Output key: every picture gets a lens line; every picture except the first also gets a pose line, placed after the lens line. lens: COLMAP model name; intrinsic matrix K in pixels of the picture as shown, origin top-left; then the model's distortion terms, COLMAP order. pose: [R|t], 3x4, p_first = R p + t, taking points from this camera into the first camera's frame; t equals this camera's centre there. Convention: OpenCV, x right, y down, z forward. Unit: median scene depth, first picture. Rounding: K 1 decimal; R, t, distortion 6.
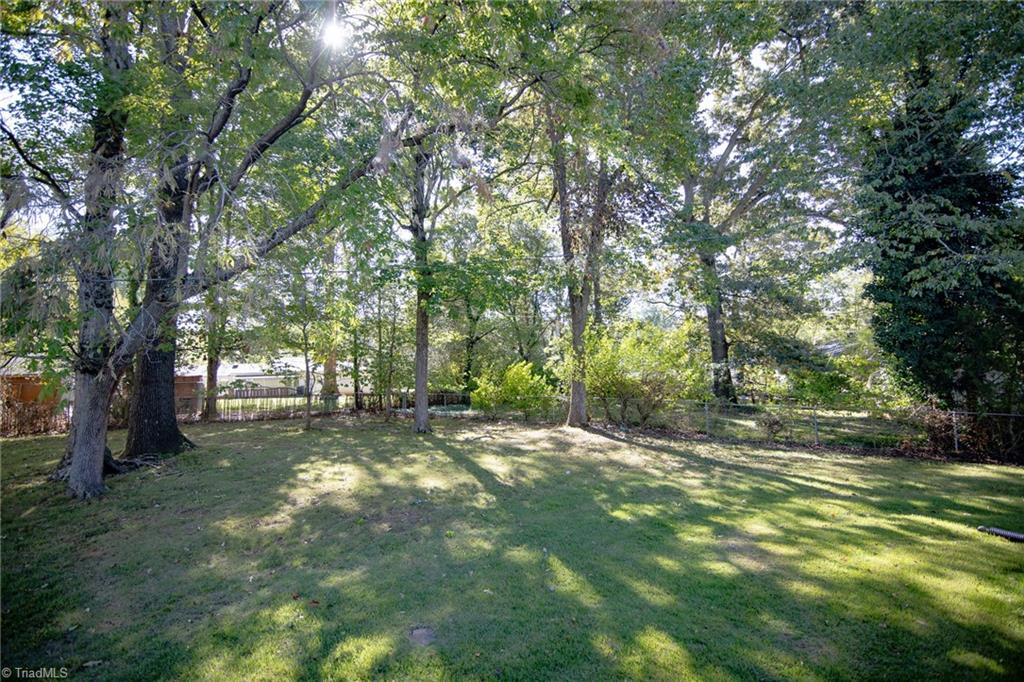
lens RADIAL K [[479.8, 0, 510.4], [0, 479.8, 336.4], [0, 0, 1]] dist [-0.018154, 0.001106]
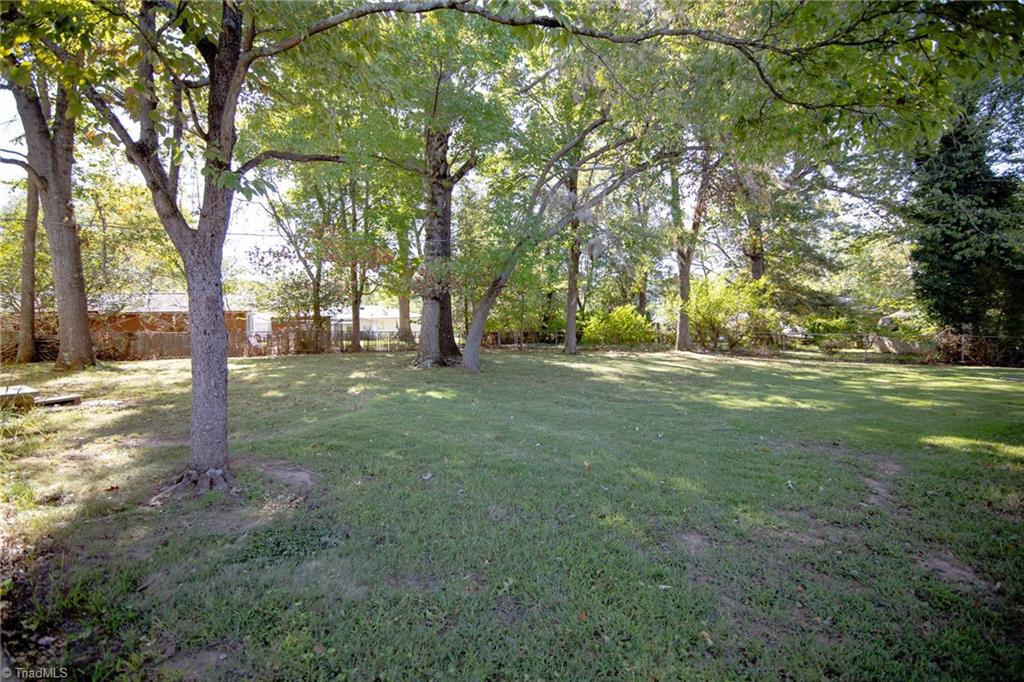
lens RADIAL K [[479.8, 0, 474.5], [0, 479.8, 337.7], [0, 0, 1]] dist [-0.018154, 0.001106]
pose [[0.999625, 0.007175, 0.026441, -0.671031], [-0.009591, 0.995675, 0.092403, 0.039903], [-0.025664, -0.092622, 0.995371, -0.469478]]
